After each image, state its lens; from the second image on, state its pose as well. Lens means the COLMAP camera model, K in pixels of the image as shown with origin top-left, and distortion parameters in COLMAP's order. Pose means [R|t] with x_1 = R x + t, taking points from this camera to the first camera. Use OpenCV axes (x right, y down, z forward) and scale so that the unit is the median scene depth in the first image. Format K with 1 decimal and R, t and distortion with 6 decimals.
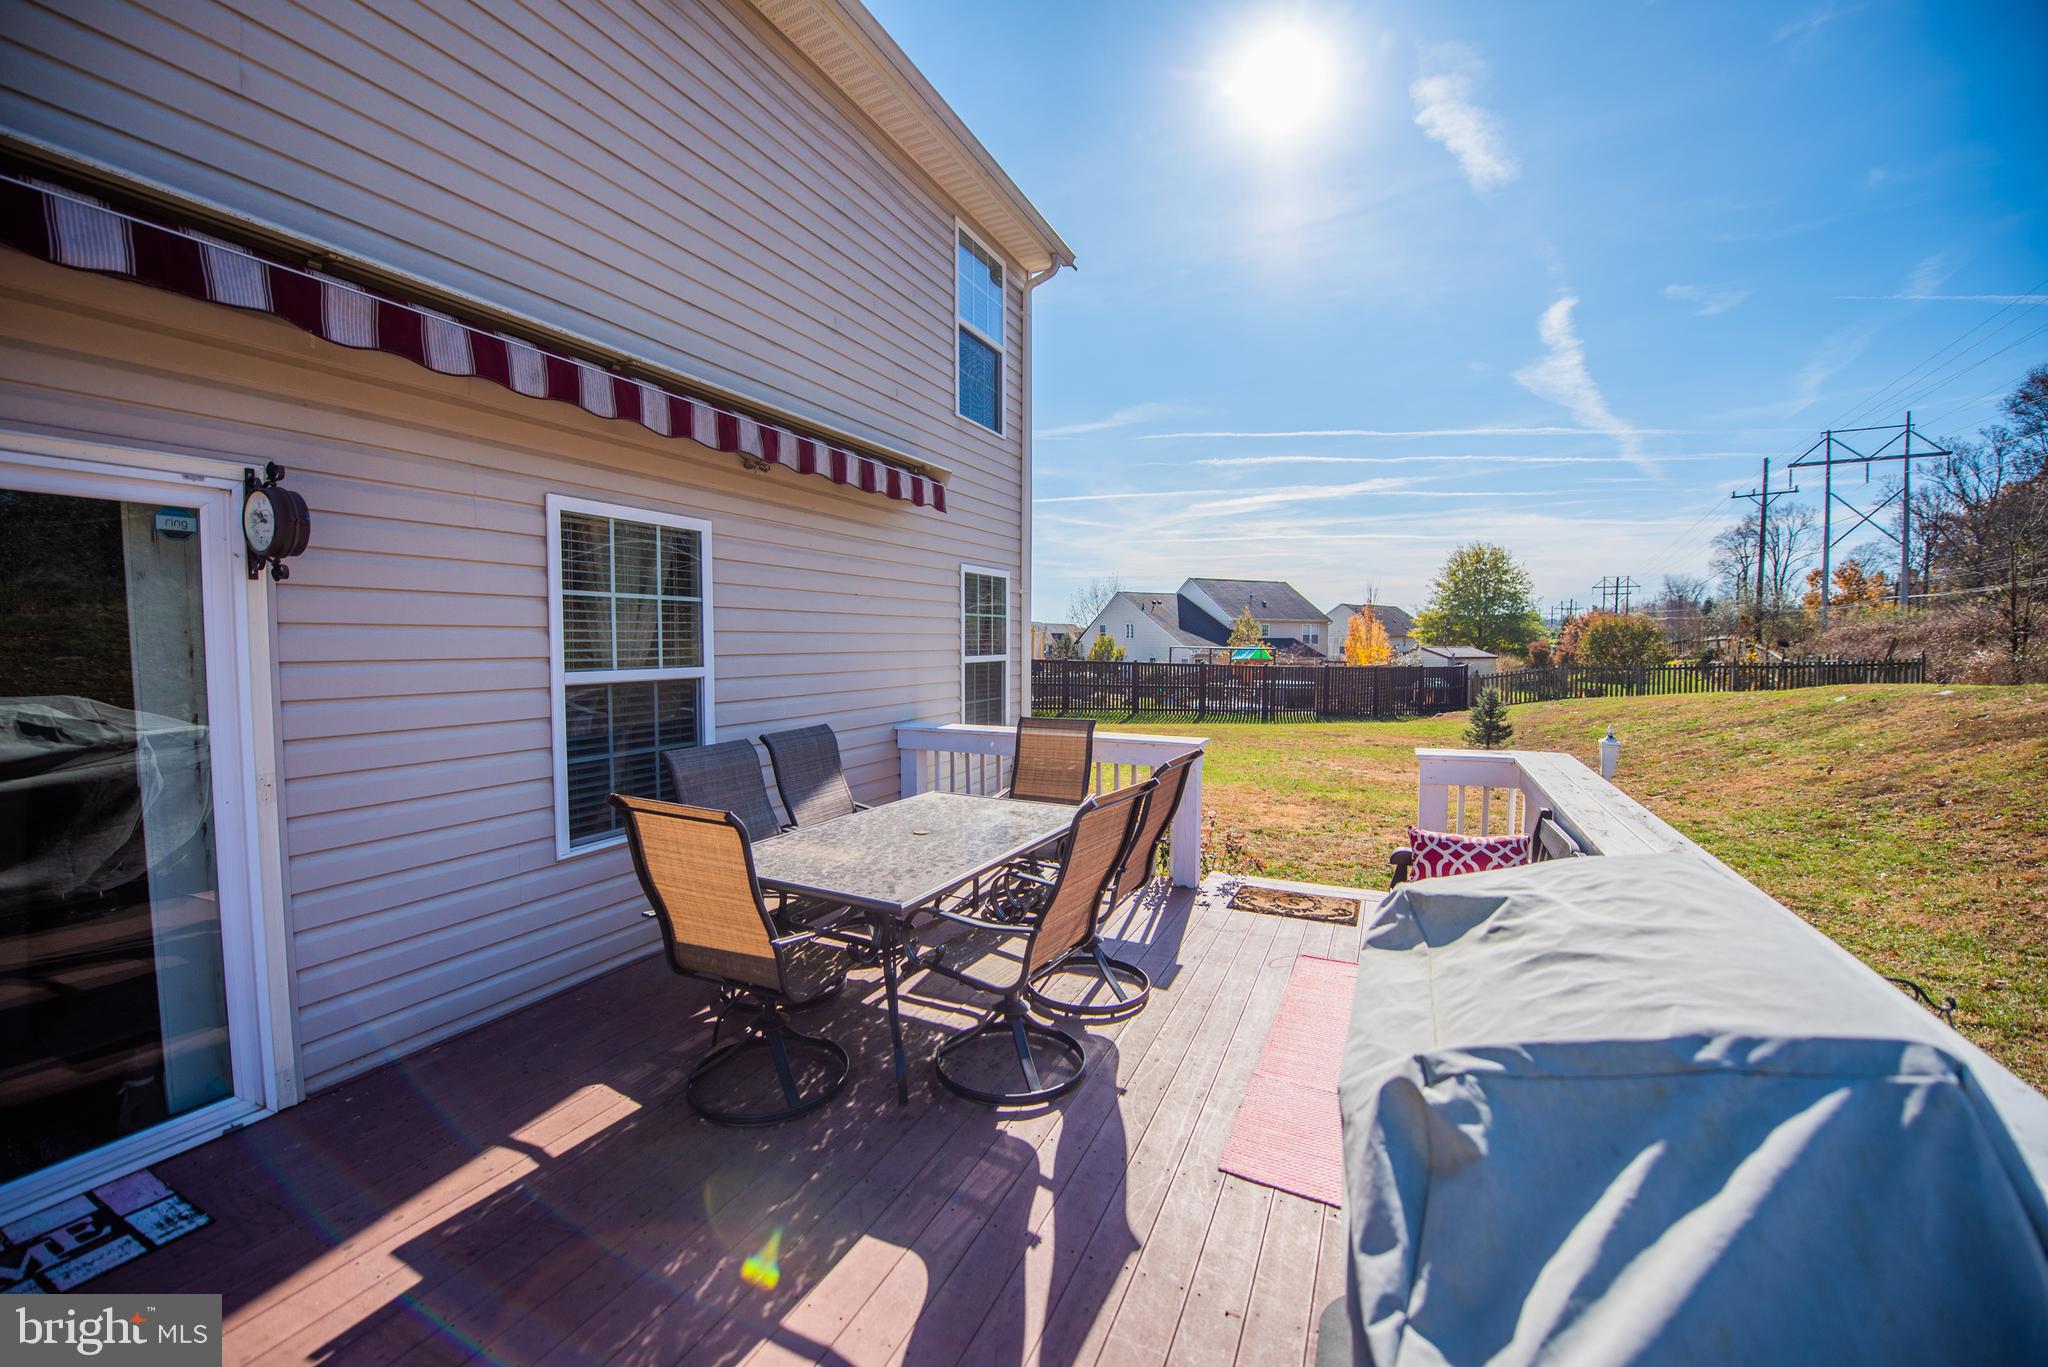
lens RADIAL K [[811.2, 0, 1018.8], [0, 811.2, 680.7], [0, 0, 1]] dist [-0.018015, -0.000976]
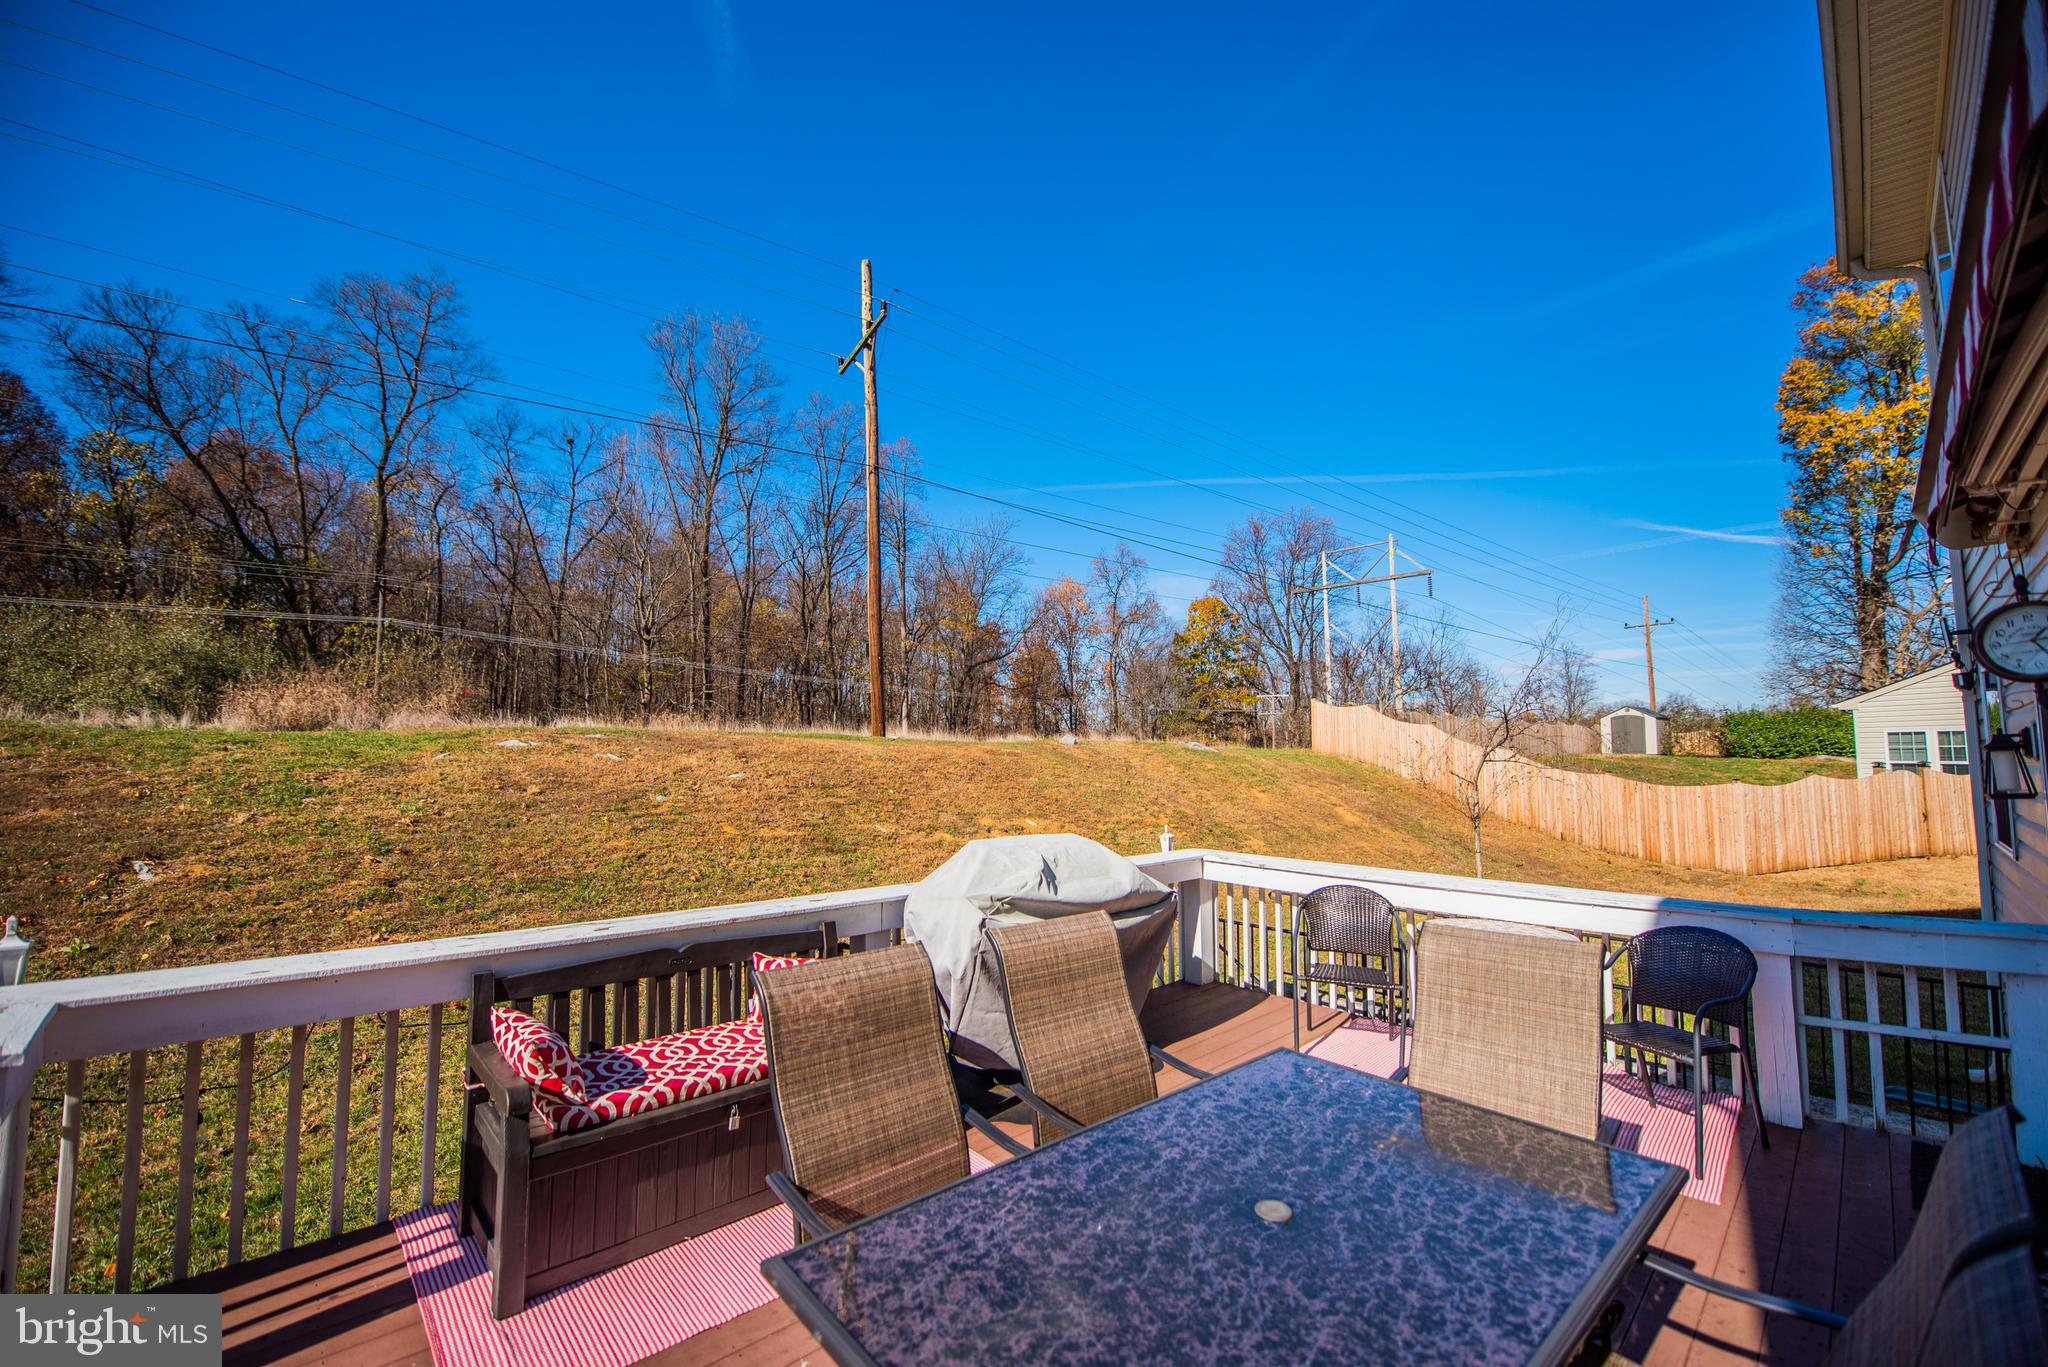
lens RADIAL K [[811.2, 0, 1018.8], [0, 811.2, 680.7], [0, 0, 1]] dist [-0.018015, -0.000976]
pose [[-0.929636, 0.029077, 0.367330, -0.134204], [0.016578, 0.999173, -0.037137, -0.080866], [-0.368106, -0.028435, -0.929349, 1.233647]]
